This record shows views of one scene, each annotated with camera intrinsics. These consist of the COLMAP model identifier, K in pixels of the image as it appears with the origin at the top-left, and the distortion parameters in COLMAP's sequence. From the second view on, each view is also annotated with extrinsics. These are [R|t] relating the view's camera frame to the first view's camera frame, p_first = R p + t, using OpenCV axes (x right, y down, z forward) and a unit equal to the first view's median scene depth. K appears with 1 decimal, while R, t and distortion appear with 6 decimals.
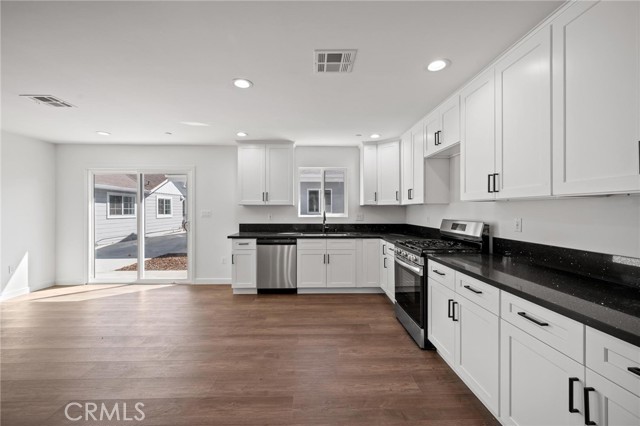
lens RADIAL K [[257.2, 0, 318.7], [0, 257.2, 205.9], [0, 0, 1]] dist [-0.001316, -0.000087]
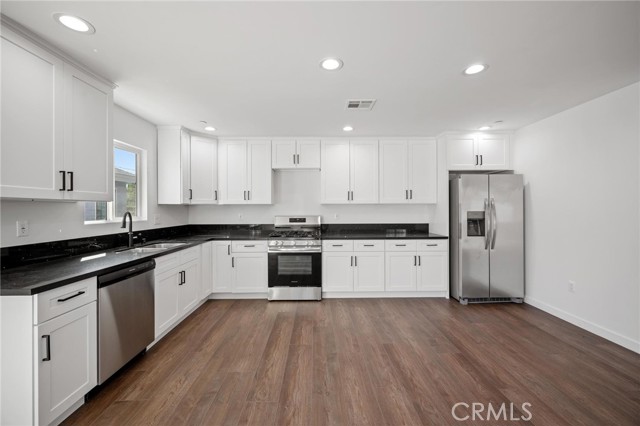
lens RADIAL K [[255.3, 0, 317.5], [0, 255.3, 208.1], [0, 0, 1]] dist [-0.000913, 0.000012]
pose [[0.015688, 0.002381, 0.999874, -0.835110], [-0.007640, 0.999968, -0.002261, 0.010229], [-0.999848, -0.007603, 0.015706, 0.751585]]
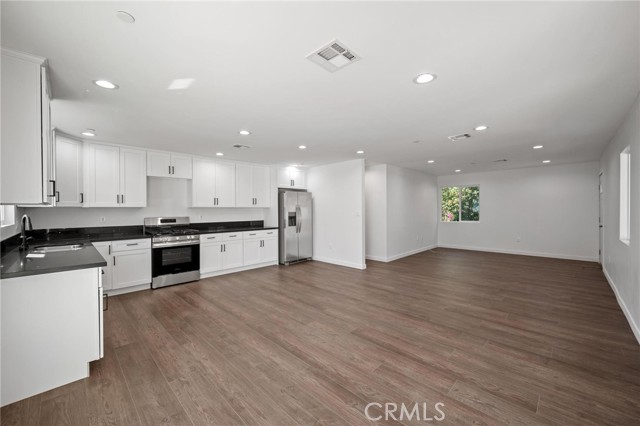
lens RADIAL K [[257.2, 0, 318.7], [0, 257.2, 205.9], [0, 0, 1]] dist [-0.001316, -0.000087]
pose [[-0.689439, 0.017668, 0.724128, -1.285545], [0.000391, 0.999711, -0.024019, 0.017071], [-0.724344, -0.016276, -0.689247, 1.288304]]
